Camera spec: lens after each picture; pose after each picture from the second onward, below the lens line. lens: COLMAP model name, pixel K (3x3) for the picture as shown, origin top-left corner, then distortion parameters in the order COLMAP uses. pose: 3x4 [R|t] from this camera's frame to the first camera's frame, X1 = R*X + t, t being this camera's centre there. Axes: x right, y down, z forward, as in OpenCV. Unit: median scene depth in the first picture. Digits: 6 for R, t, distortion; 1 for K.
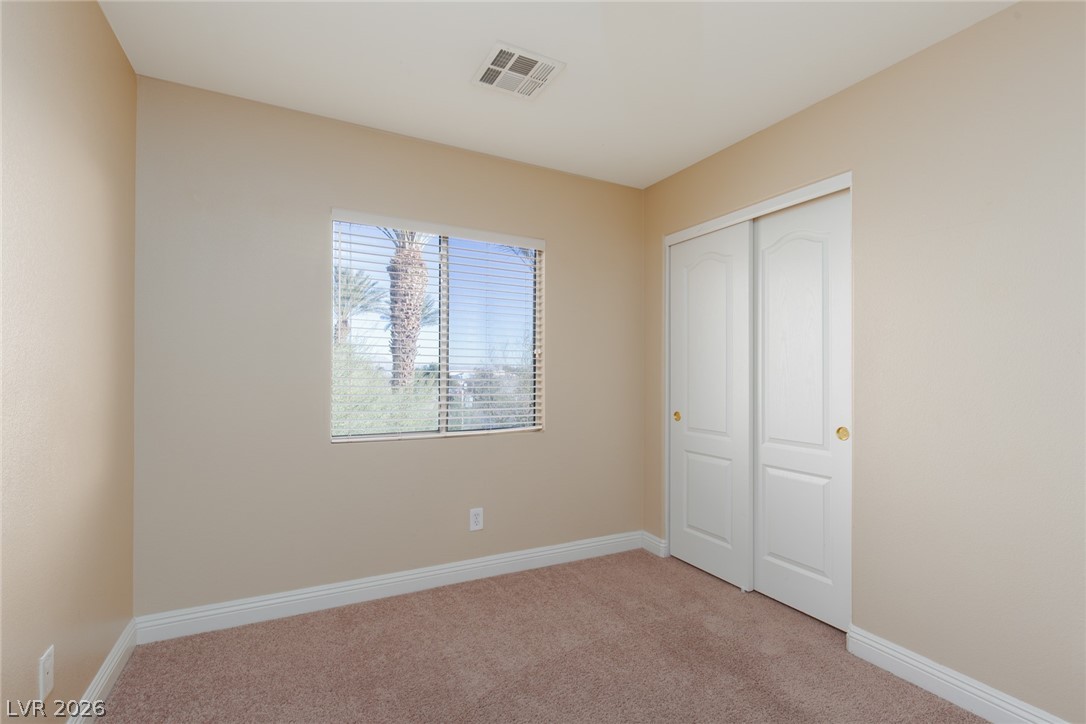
lens RADIAL K [[491.7, 0, 545.7], [0, 491.7, 370.1], [0, 0, 1]] dist [0.005822, -0.000214]
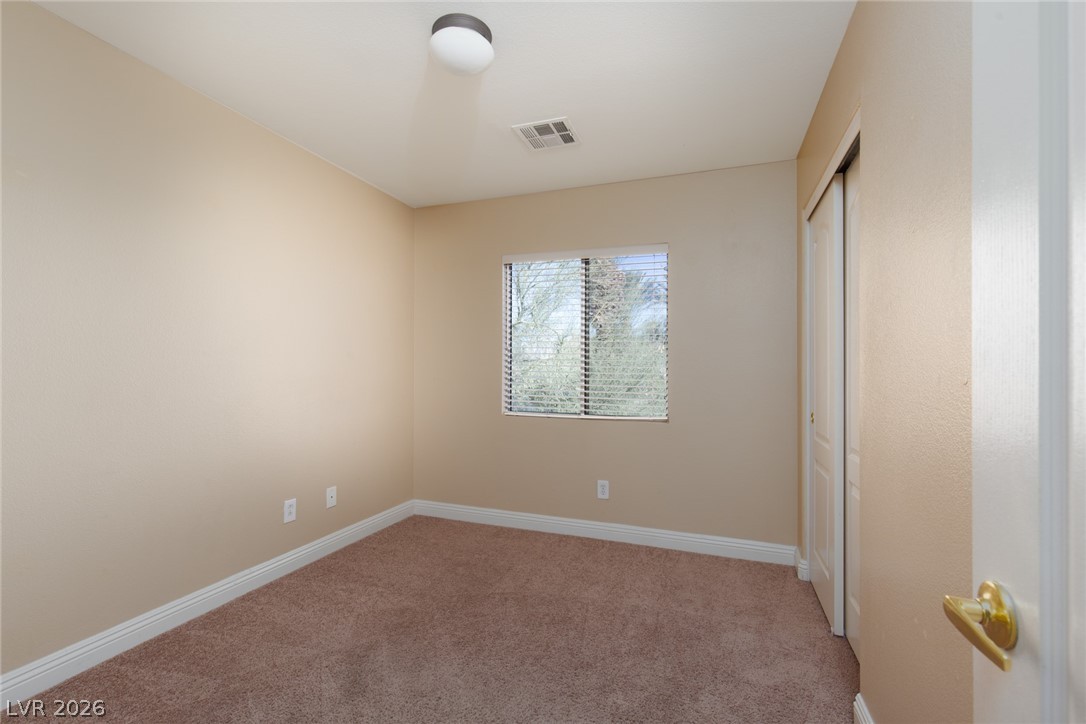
lens RADIAL K [[491.7, 0, 544.9], [0, 491.7, 359.1], [0, 0, 1]] dist [0.005822, -0.000214]
pose [[0.666919, -0.018828, -0.744893, 0.663051], [0.004005, 0.999757, -0.021684, 0.010543], [0.745120, 0.011478, 0.666832, 0.091284]]
